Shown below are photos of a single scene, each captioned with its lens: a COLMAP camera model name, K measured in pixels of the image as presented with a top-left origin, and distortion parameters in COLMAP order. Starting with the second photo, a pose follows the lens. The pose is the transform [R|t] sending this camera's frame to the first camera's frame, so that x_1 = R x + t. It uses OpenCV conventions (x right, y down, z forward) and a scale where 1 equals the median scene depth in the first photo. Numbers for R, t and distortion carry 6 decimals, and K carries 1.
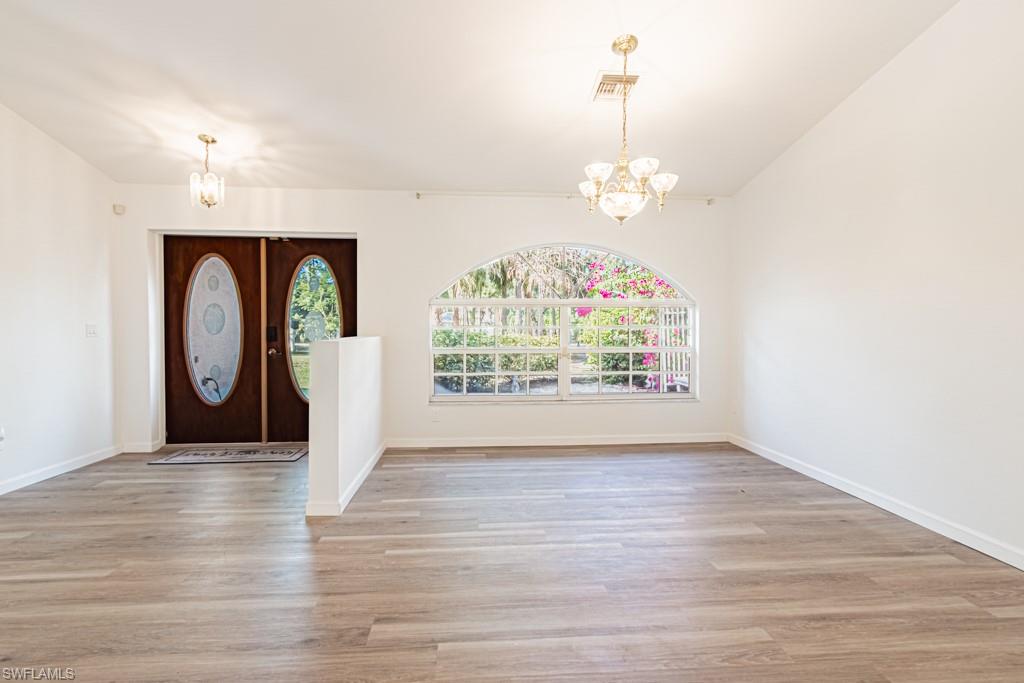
lens RADIAL K [[468.3, 0, 506.3], [0, 468.3, 338.2], [0, 0, 1]] dist [0.000125, 0.000425]
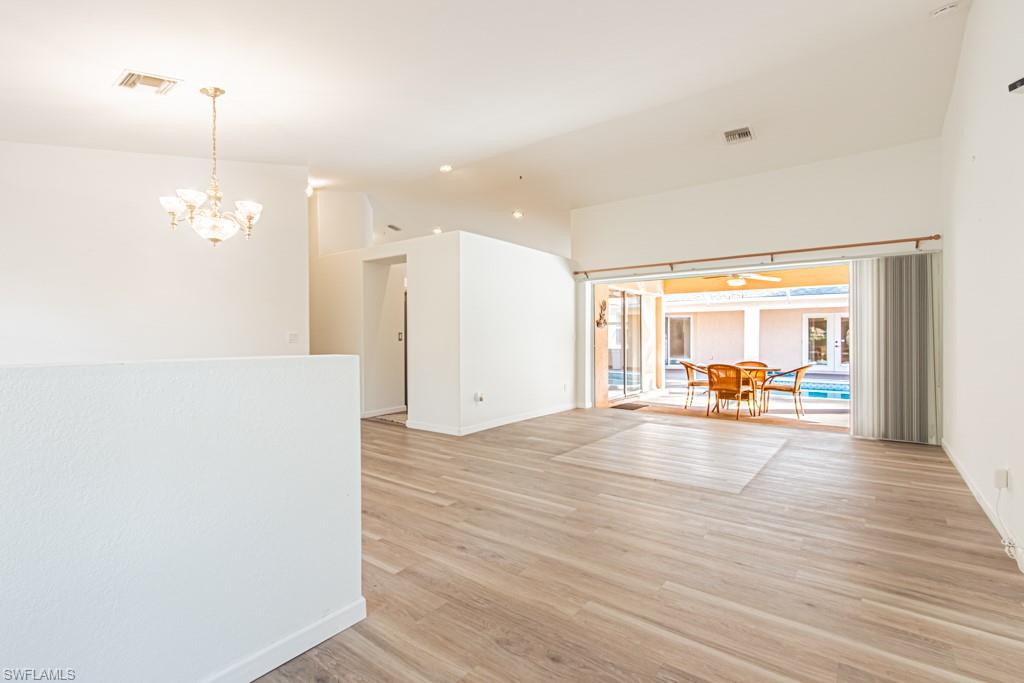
lens RADIAL K [[468.3, 0, 510.9], [0, 468.3, 339.2], [0, 0, 1]] dist [0.000125, 0.000425]
pose [[-0.751217, 0.002663, 0.660051, -1.420008], [0.026604, 0.999301, 0.026247, -0.043028], [-0.659519, 0.037278, -0.750763, 1.869069]]
